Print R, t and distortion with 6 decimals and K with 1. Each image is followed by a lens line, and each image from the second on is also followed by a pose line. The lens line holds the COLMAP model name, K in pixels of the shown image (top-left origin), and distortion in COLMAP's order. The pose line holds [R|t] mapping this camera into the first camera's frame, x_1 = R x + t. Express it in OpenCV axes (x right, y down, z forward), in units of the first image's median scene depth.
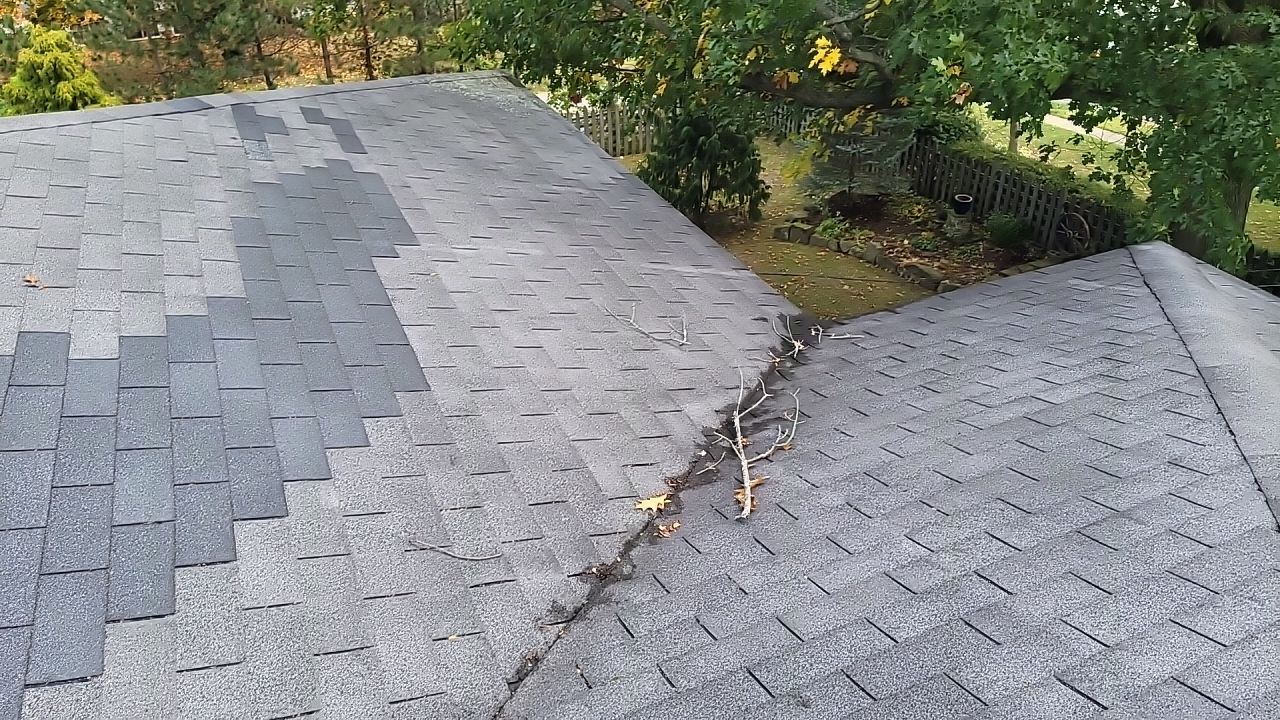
lens RADIAL K [[906.3, 0, 638.0], [0, 906.3, 347.9], [0, 0, 1]] dist [0.076535, -0.059636]
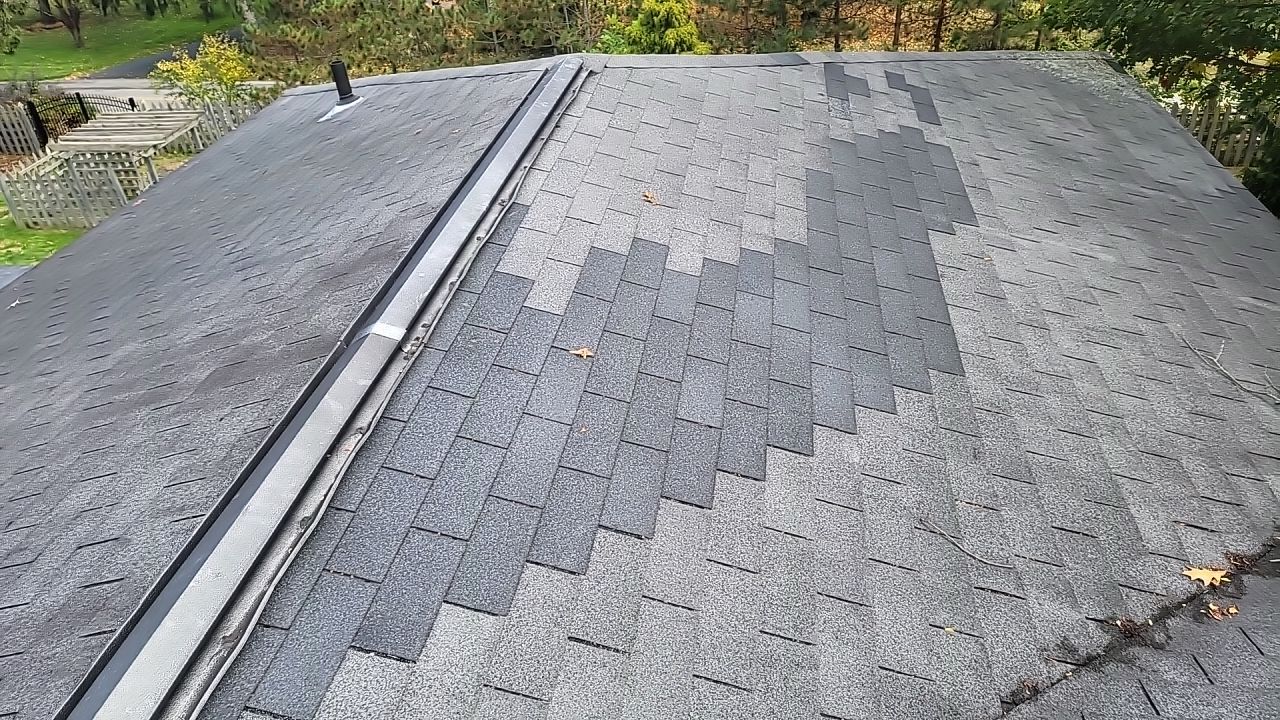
lens RADIAL K [[906.3, 0, 634.2], [0, 906.3, 348.8], [0, 0, 1]] dist [0.076535, -0.059636]
pose [[0.849935, 0.253178, -0.462074, -0.080216], [-0.239704, 0.966776, 0.088802, 0.015275], [0.469205, 0.035285, 0.882384, -0.019718]]
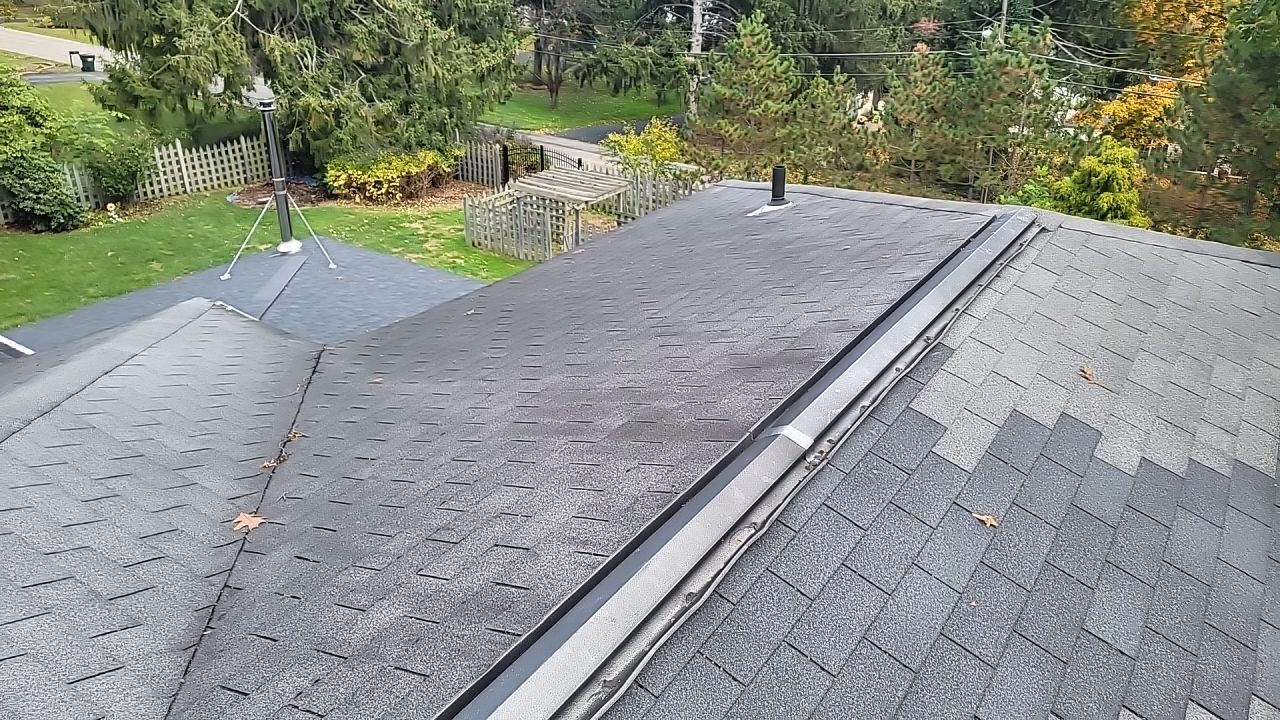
lens RADIAL K [[906.3, 0, 629.4], [0, 906.3, 353.7], [0, 0, 1]] dist [0.076535, -0.059636]
pose [[0.546751, 0.398657, -0.736299, -0.152284], [-0.478631, 0.870344, 0.115817, 0.036232], [0.687005, 0.289092, 0.666671, -0.080631]]
